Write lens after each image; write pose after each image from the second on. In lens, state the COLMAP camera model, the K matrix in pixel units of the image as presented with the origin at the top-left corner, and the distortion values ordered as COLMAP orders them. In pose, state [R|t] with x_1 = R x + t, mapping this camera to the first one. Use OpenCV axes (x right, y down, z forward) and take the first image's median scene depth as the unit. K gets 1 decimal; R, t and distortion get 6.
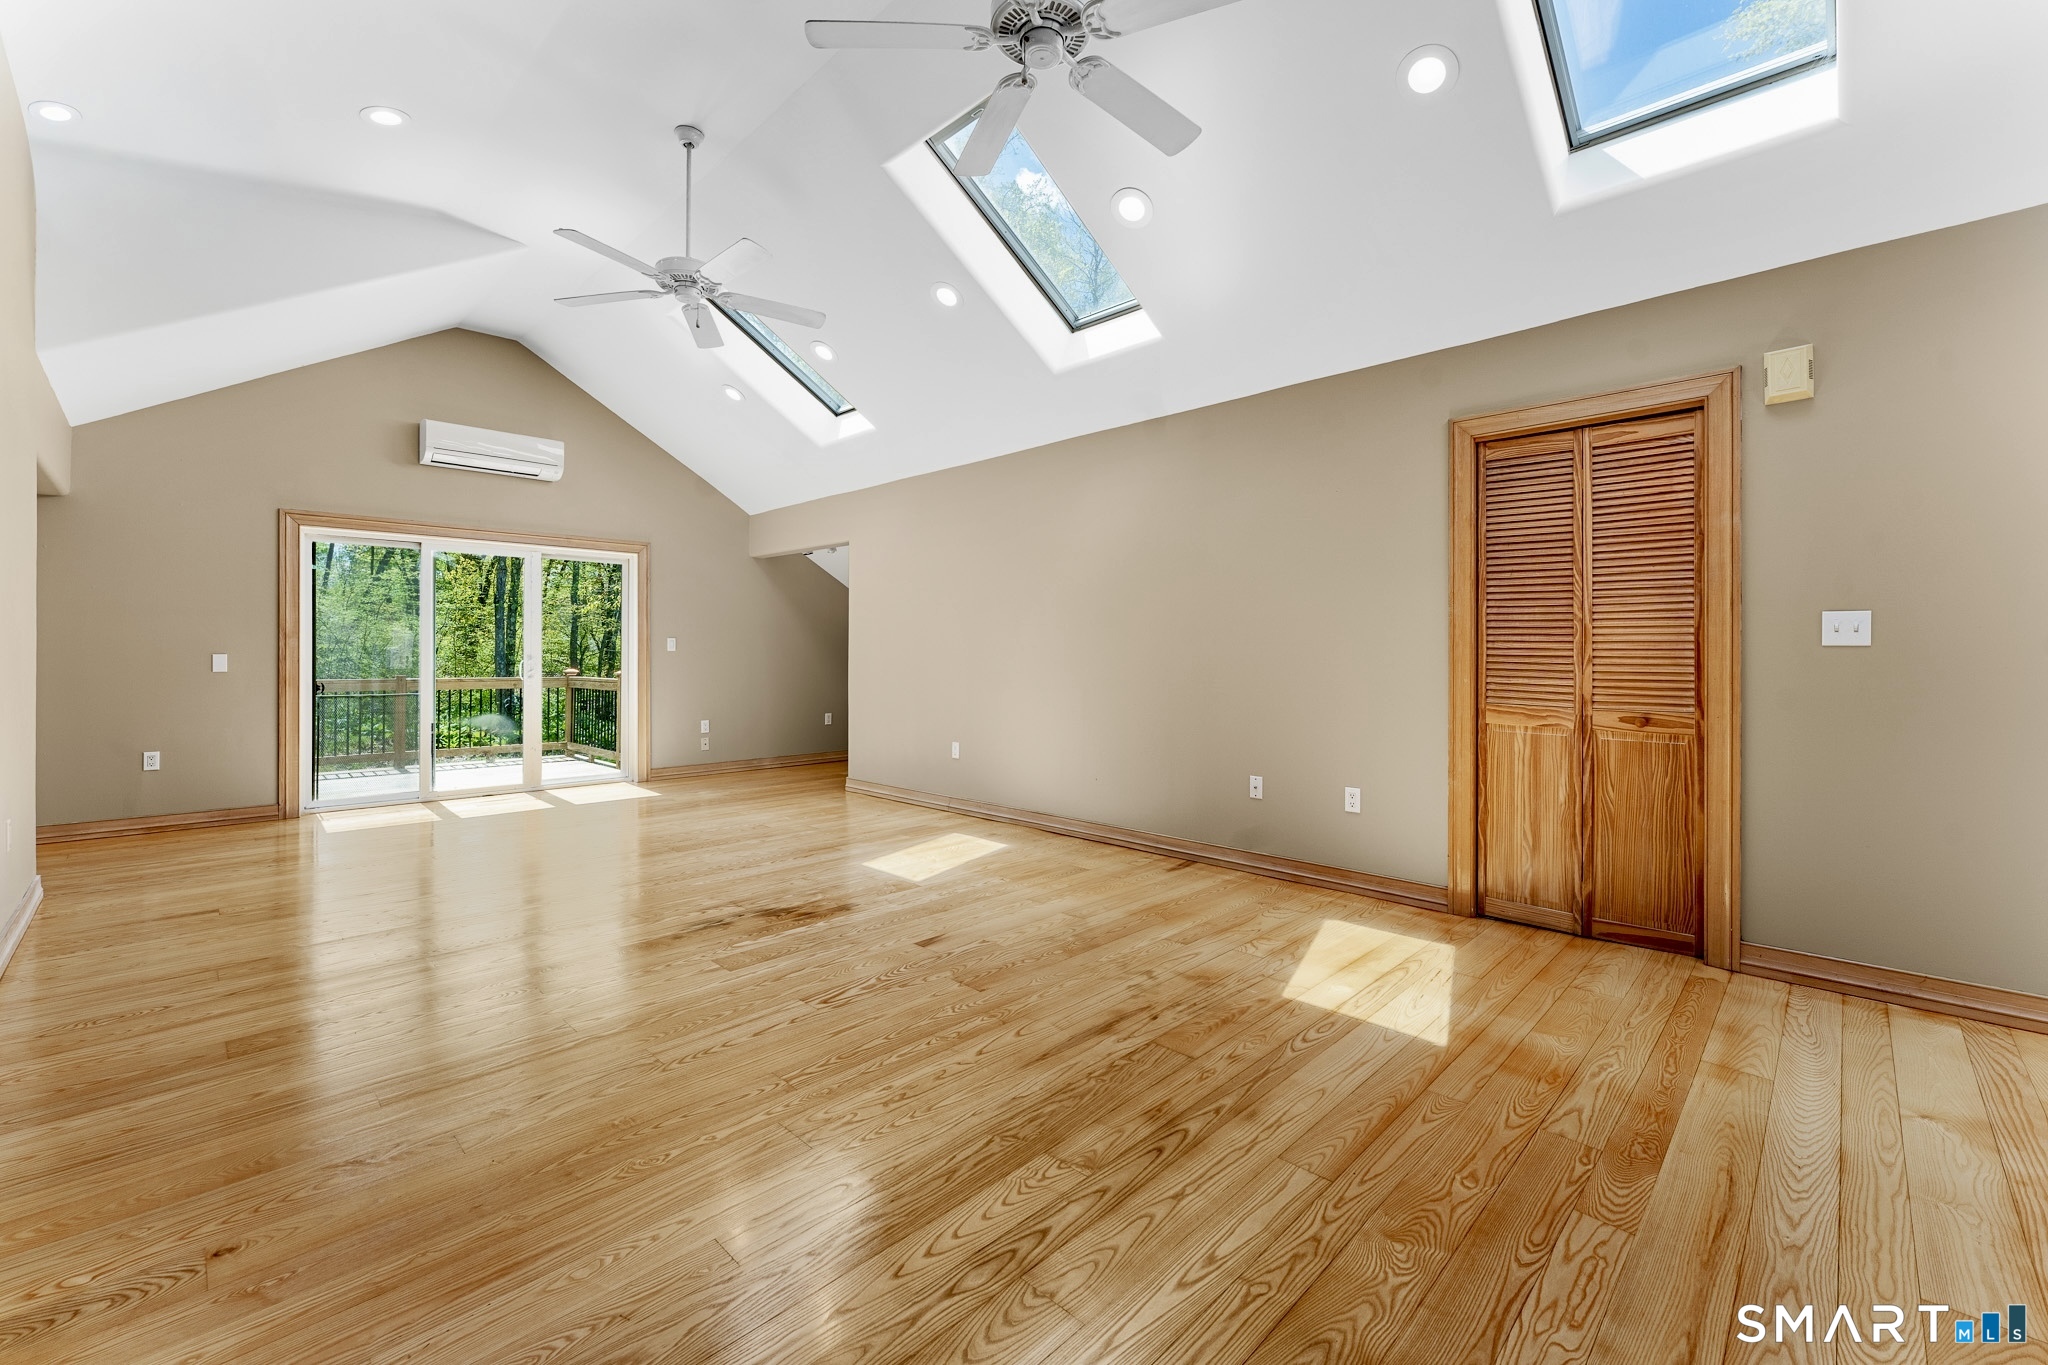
lens RADIAL K [[834.5, 0, 1019.1], [0, 834.5, 661.0], [0, 0, 1]] dist [0.001694, -0.000006]
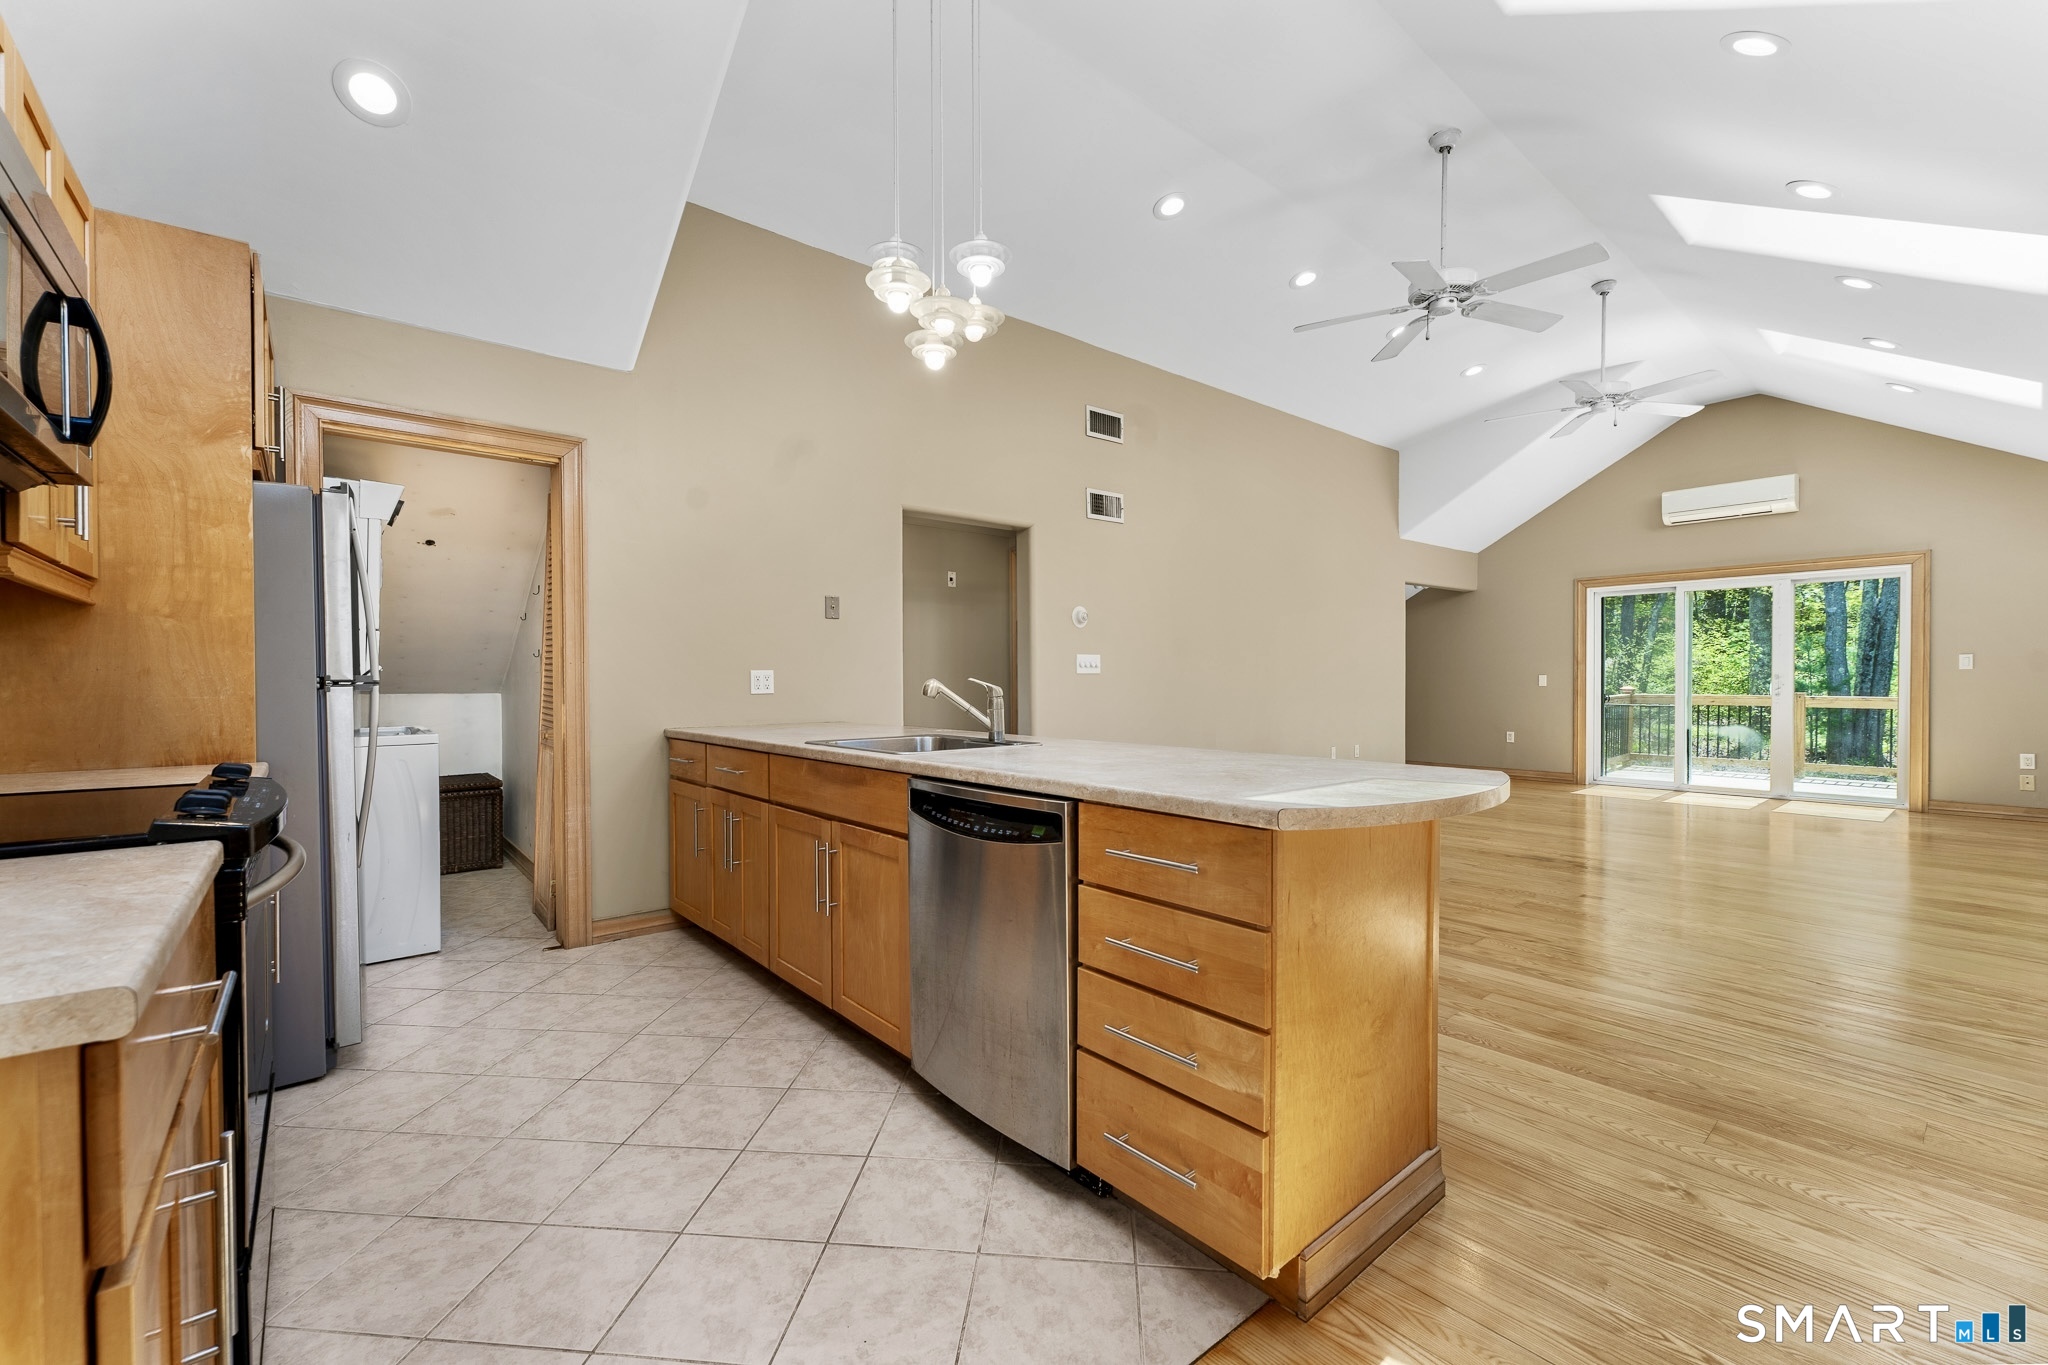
lens RADIAL K [[834.5, 0, 1016.6], [0, 834.5, 687.6], [0, 0, 1]] dist [0.001694, -0.000006]
pose [[-0.087784, 0.011147, -0.996077, 0.608514], [-0.003992, 0.999925, 0.011542, 0.000900], [0.996132, 0.004990, -0.087733, 0.110312]]
